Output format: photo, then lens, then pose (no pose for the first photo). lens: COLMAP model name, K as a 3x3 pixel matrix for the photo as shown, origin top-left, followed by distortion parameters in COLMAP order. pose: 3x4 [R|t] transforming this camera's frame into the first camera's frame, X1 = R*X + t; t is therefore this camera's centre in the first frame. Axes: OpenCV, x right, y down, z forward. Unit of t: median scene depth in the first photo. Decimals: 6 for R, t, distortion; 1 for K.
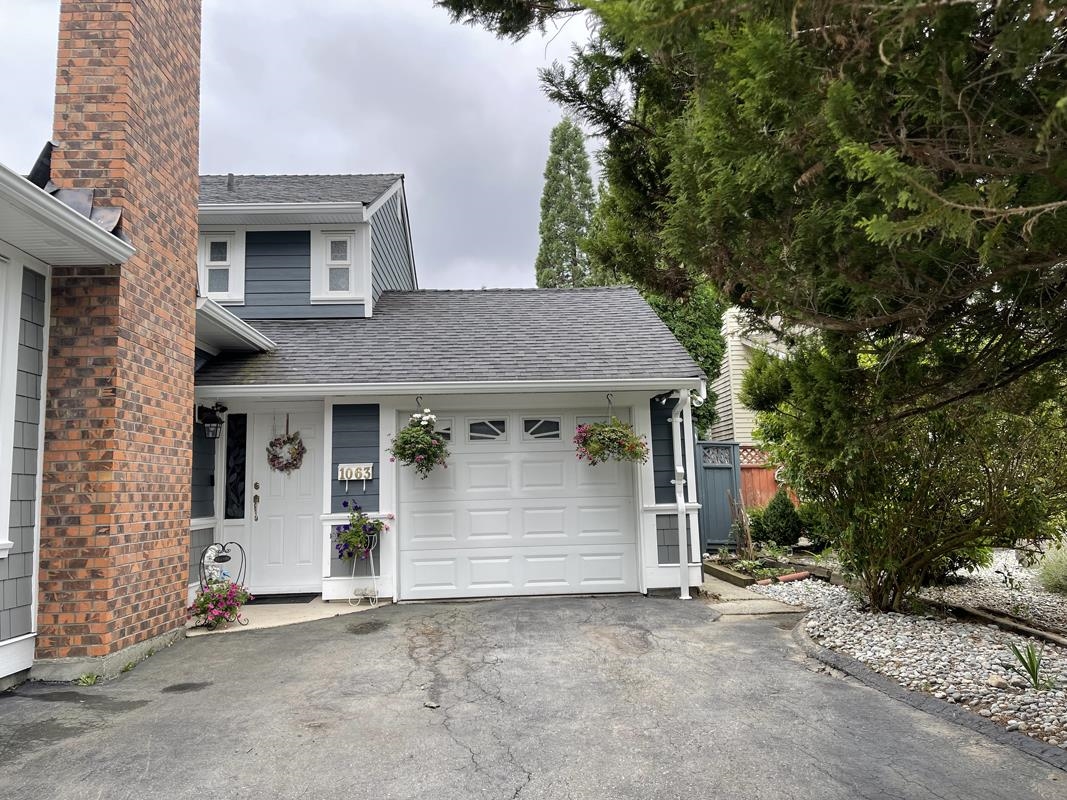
lens RADIAL K [[834.7, 0, 521.6], [0, 834.7, 394.1], [0, 0, 1]] dist [0.091893, -0.109656]
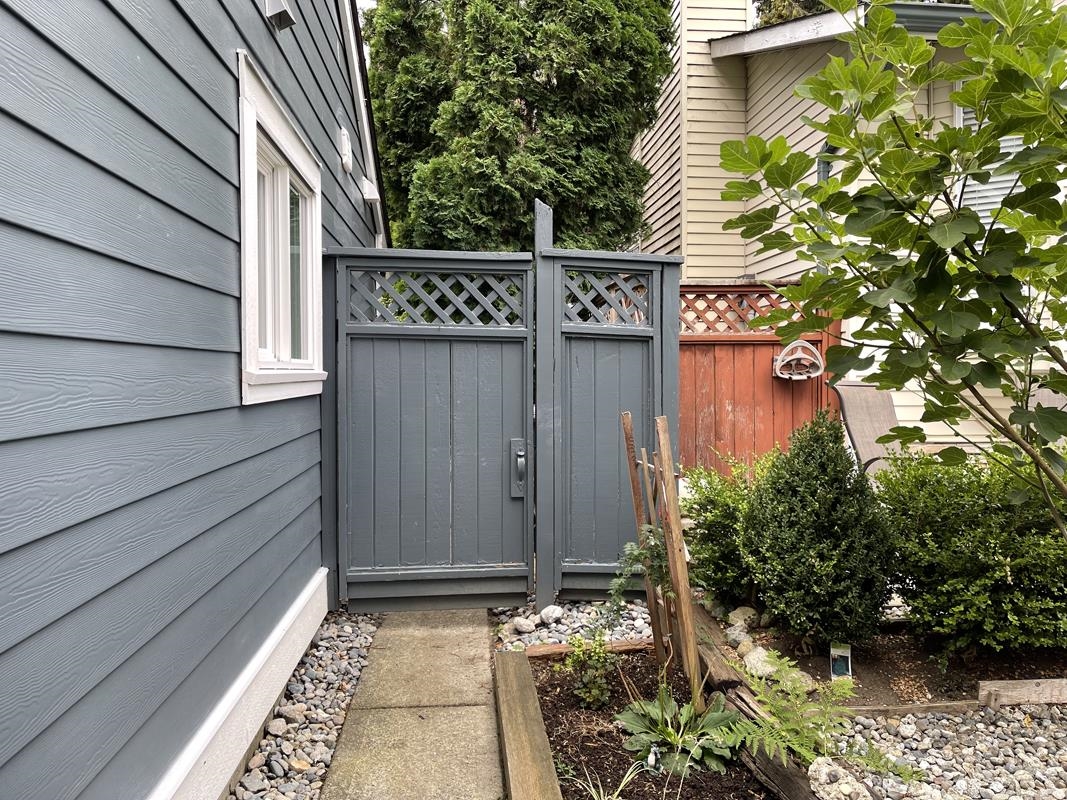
lens RADIAL K [[834.7, 0, 521.6], [0, 834.7, 394.1], [0, 0, 1]] dist [0.091893, -0.109656]
pose [[0.998986, 0.023708, 0.038269, 0.290845], [-0.028744, 0.990163, 0.136936, 0.103055], [-0.034646, -0.137897, 0.989840, 1.053648]]
